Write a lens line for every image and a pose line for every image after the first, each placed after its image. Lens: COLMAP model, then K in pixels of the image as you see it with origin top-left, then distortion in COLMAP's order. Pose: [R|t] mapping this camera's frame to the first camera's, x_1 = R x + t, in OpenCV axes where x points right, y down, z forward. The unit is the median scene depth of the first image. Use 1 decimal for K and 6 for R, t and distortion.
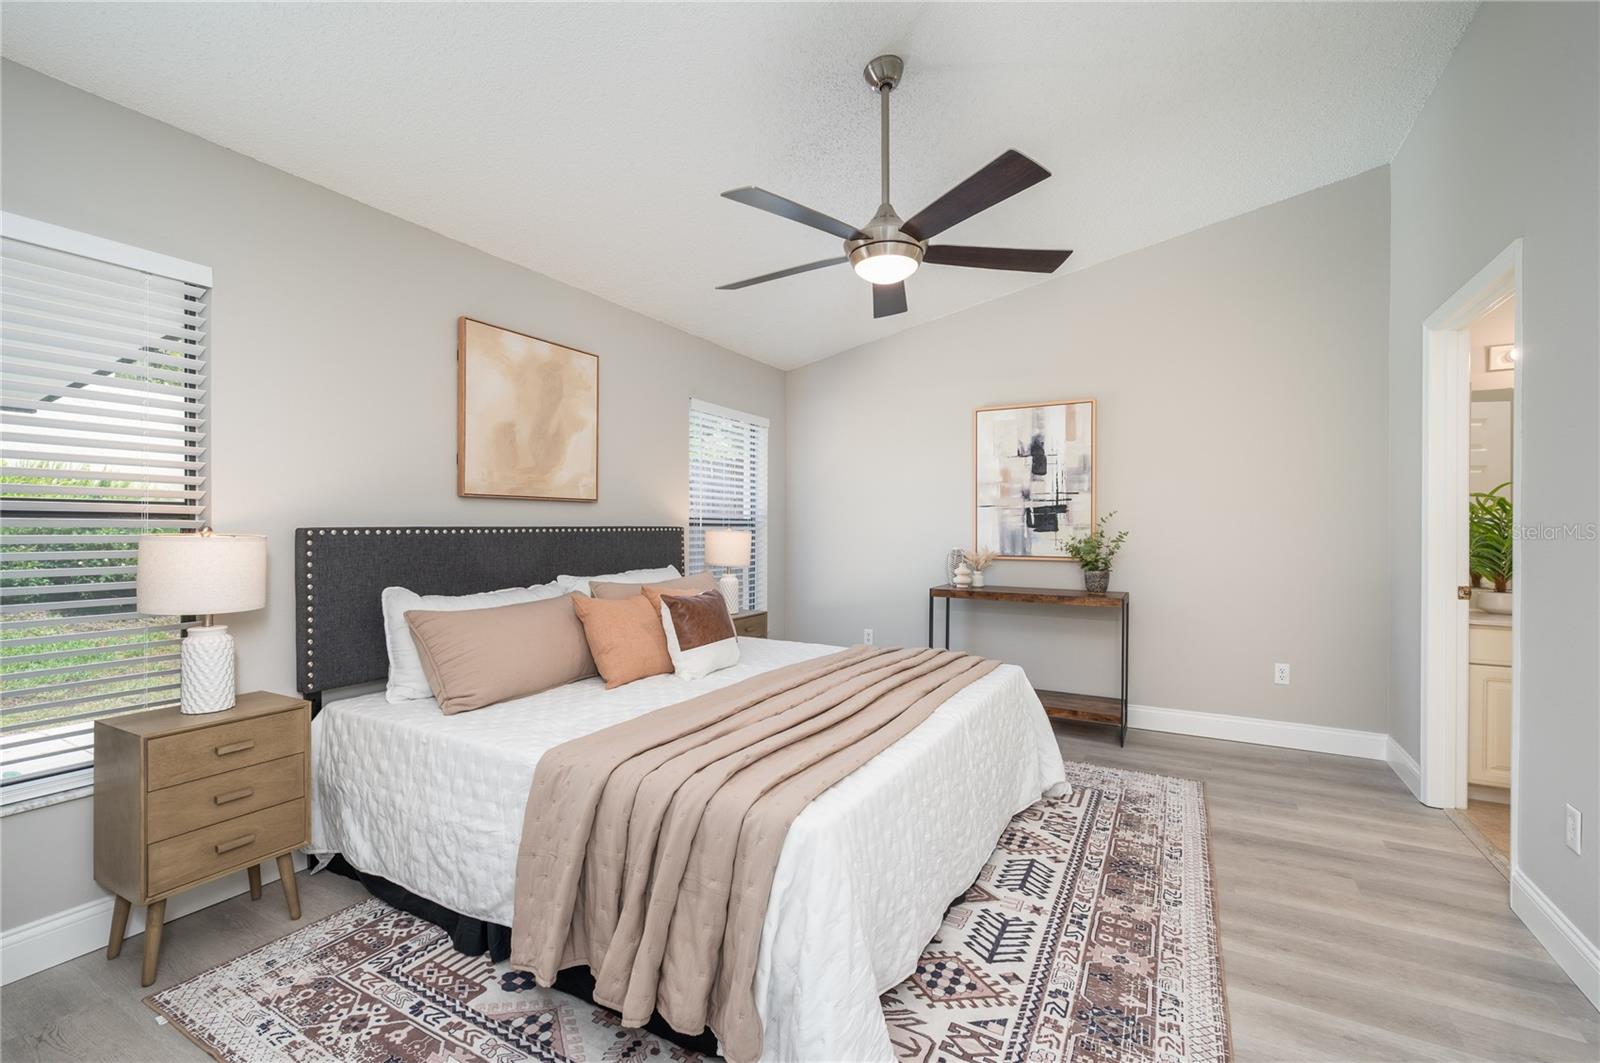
lens RADIAL K [[683.2, 0, 805.6], [0, 683.2, 534.9], [0, 0, 1]] dist [0.002141, 0.000543]
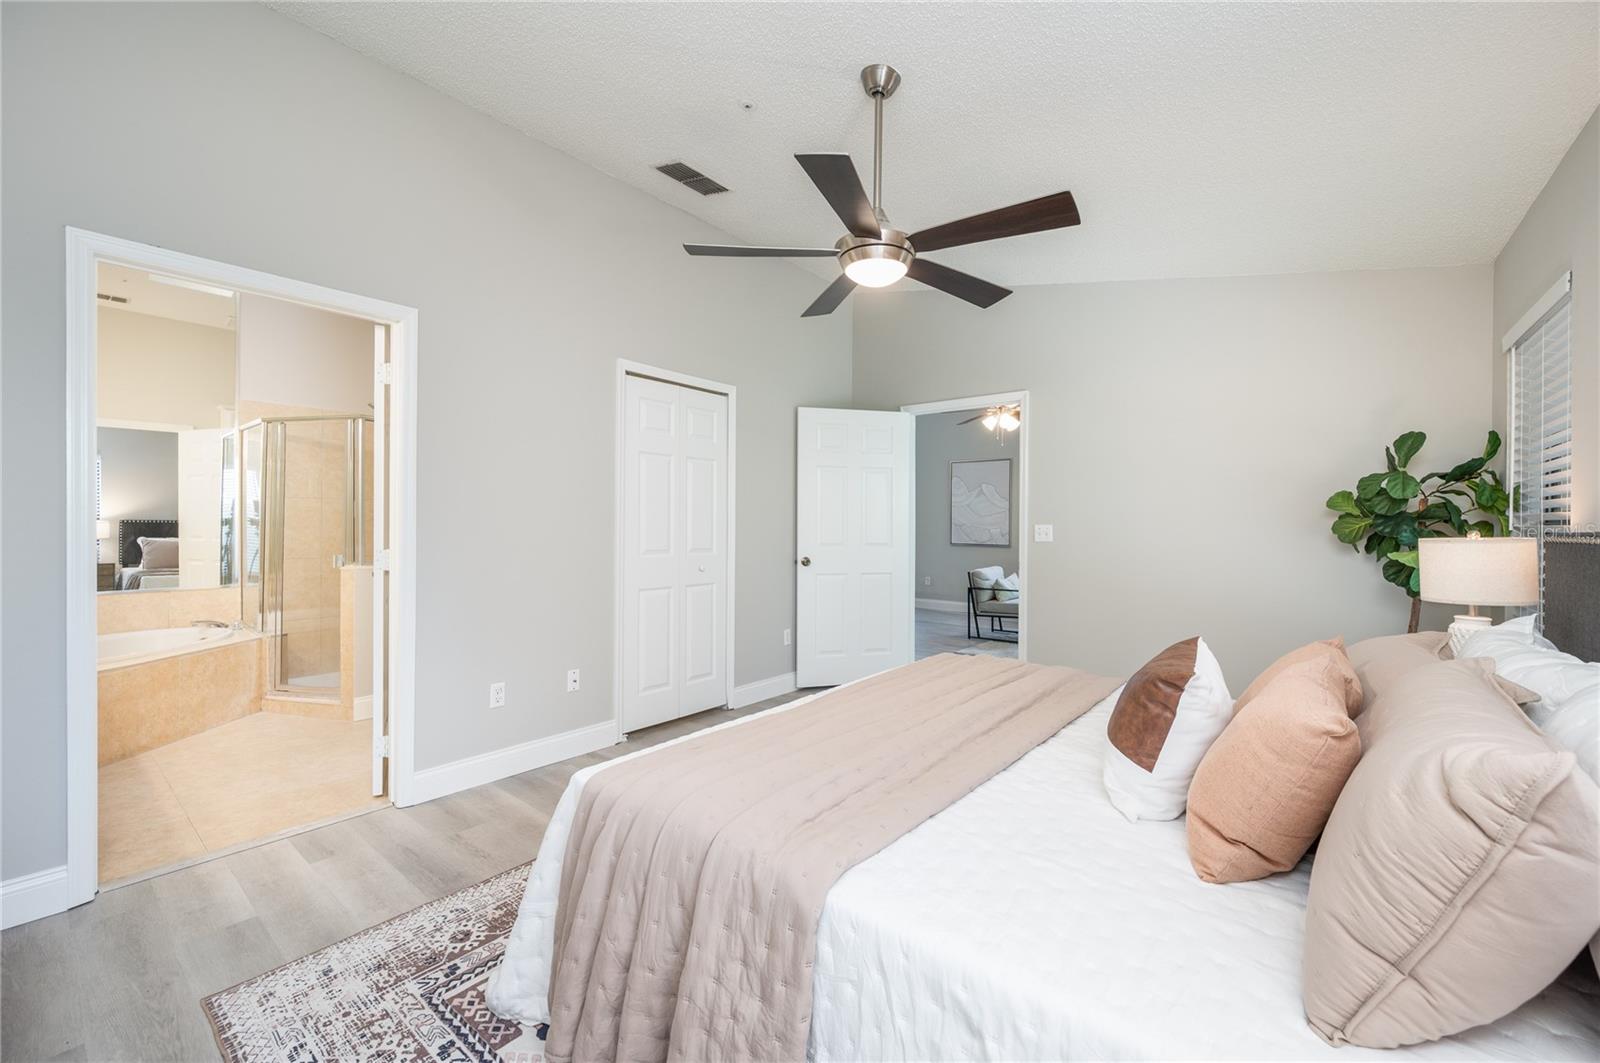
lens RADIAL K [[647.2, 0, 800.0], [0, 647.2, 531.5], [0, 0, 1]] dist [0.001198, 0.000064]
pose [[-0.984647, -0.009352, 0.174307, 0.047307], [-0.005717, 0.999756, 0.021343, -0.019167], [-0.174464, 0.020018, -0.984460, 1.631665]]
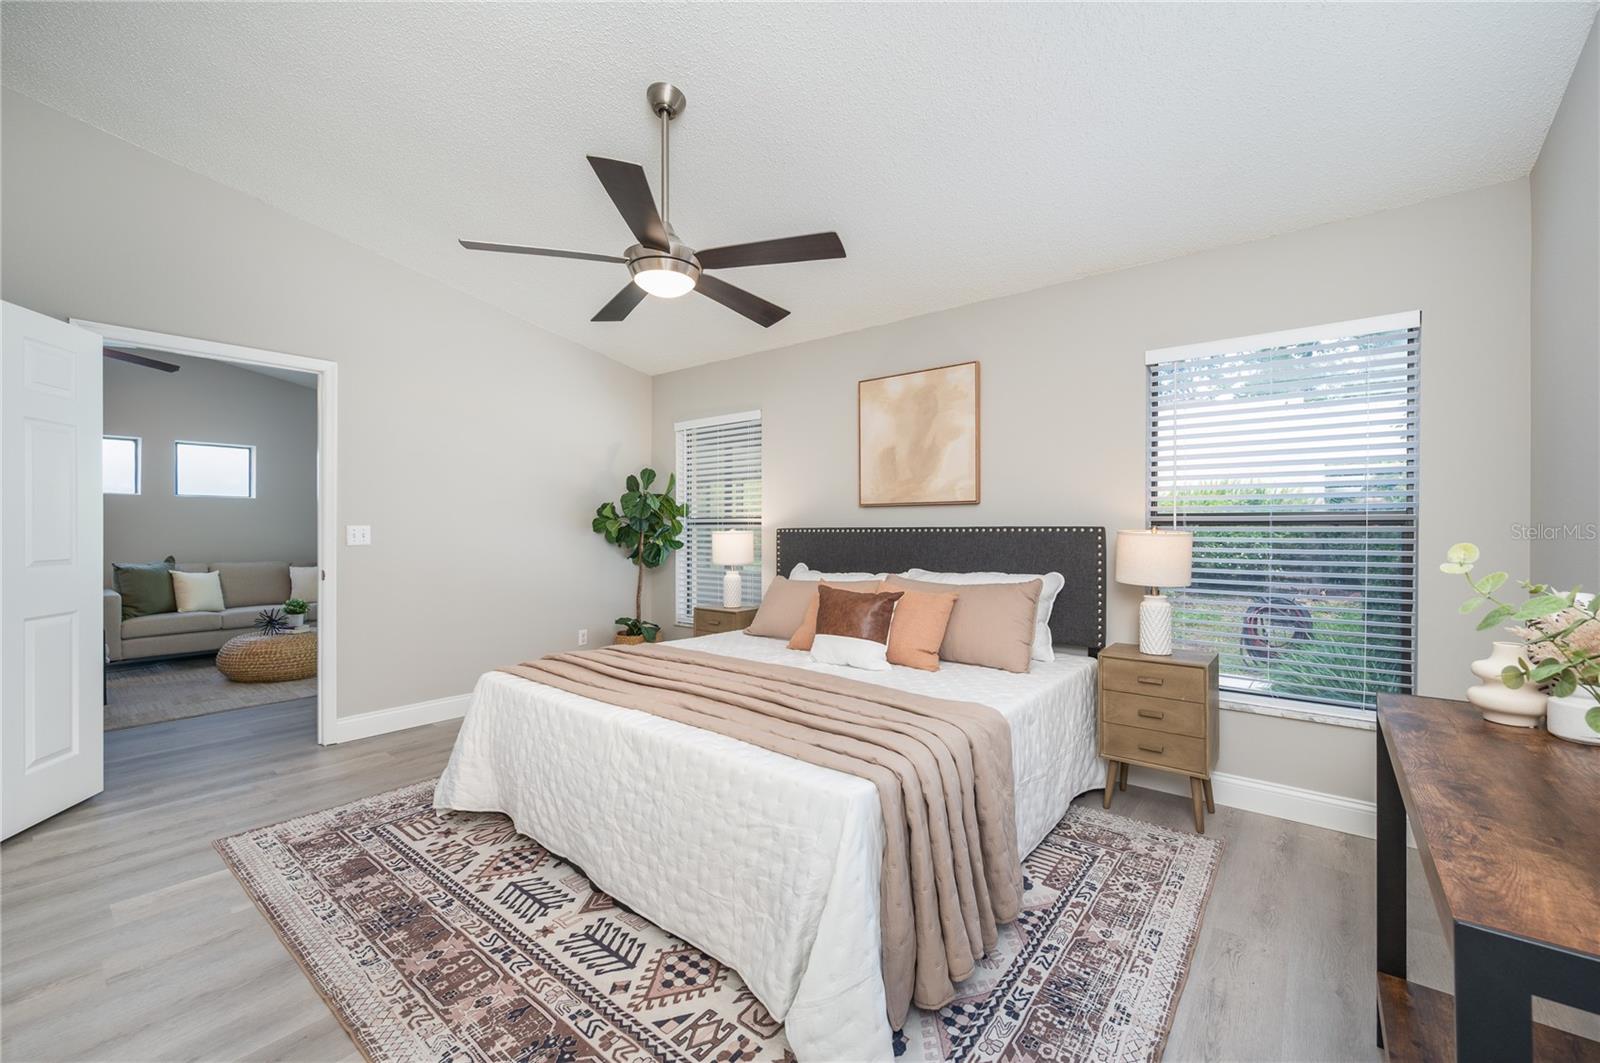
lens RADIAL K [[647.2, 0, 800.0], [0, 647.2, 531.5], [0, 0, 1]] dist [0.001198, 0.000064]
pose [[-0.175316, 0.006536, -0.984490, 0.889420], [-0.011307, 0.999899, 0.008652, -0.014035], [0.984447, 0.012648, -0.175225, 1.152499]]
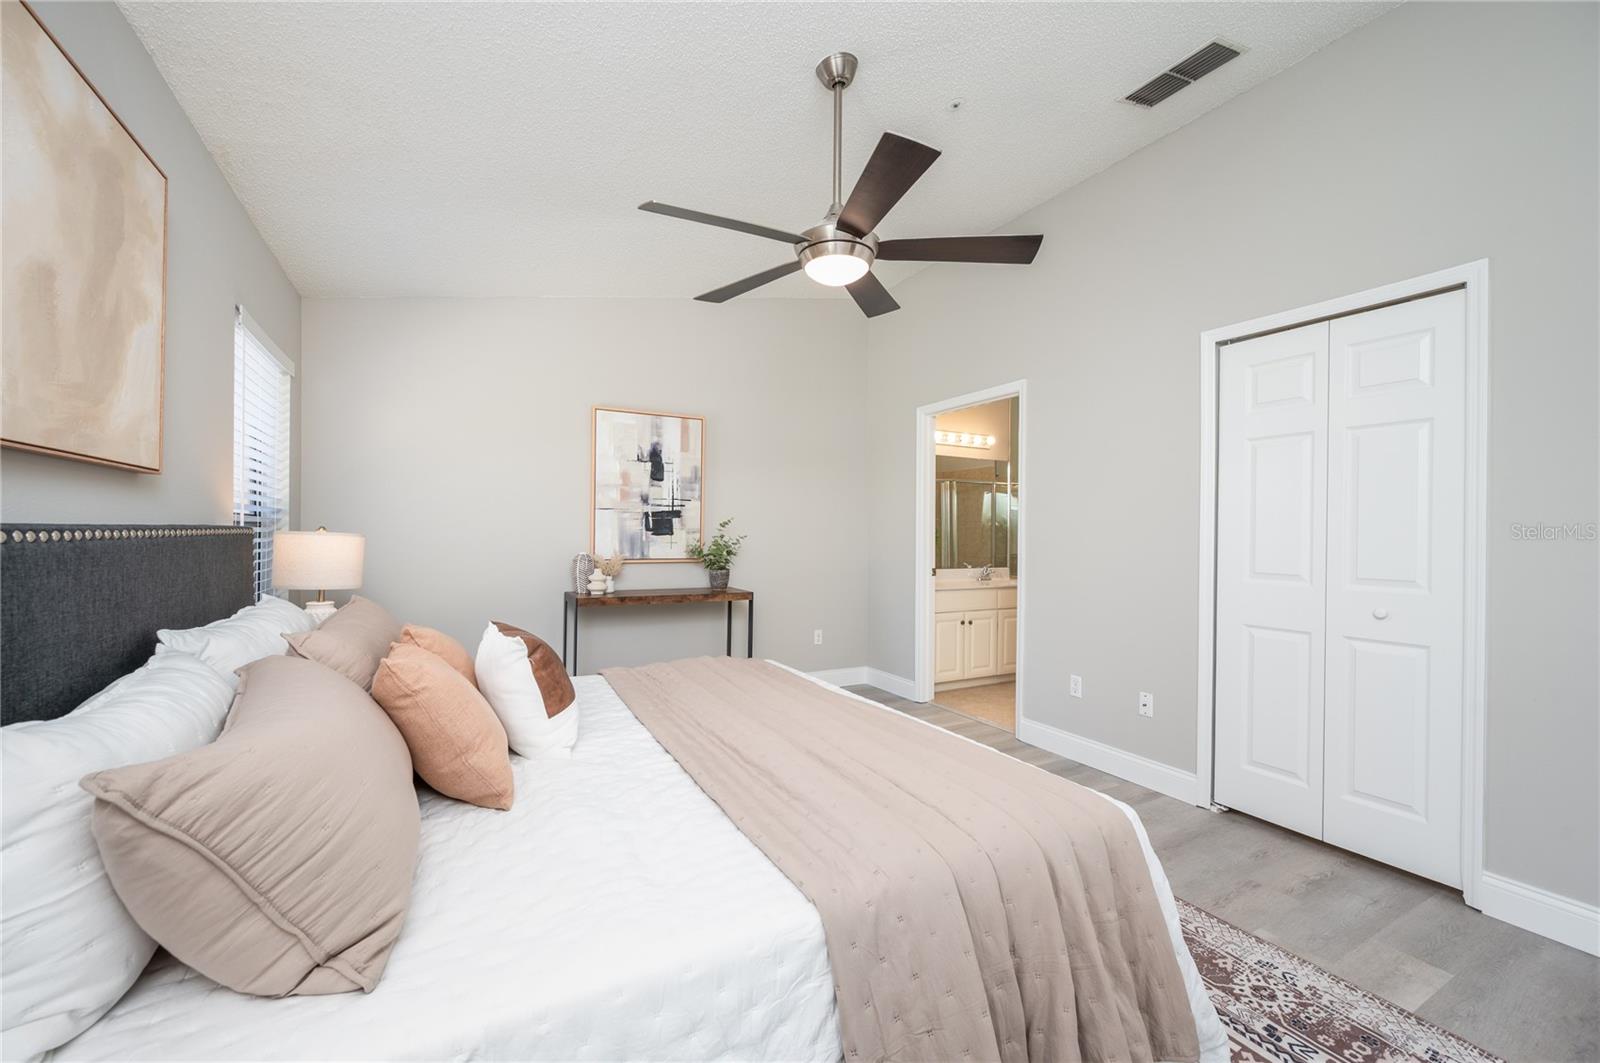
lens RADIAL K [[636.0, 0, 800.2], [0, 636.0, 534.4], [0, 0, 1]] dist [0.001393, -0.000082]
pose [[0.526448, 0.002325, 0.850204, -0.572835], [0.000556, 0.999995, -0.003079, -0.004289], [-0.850207, 0.002094, 0.526444, 0.467209]]
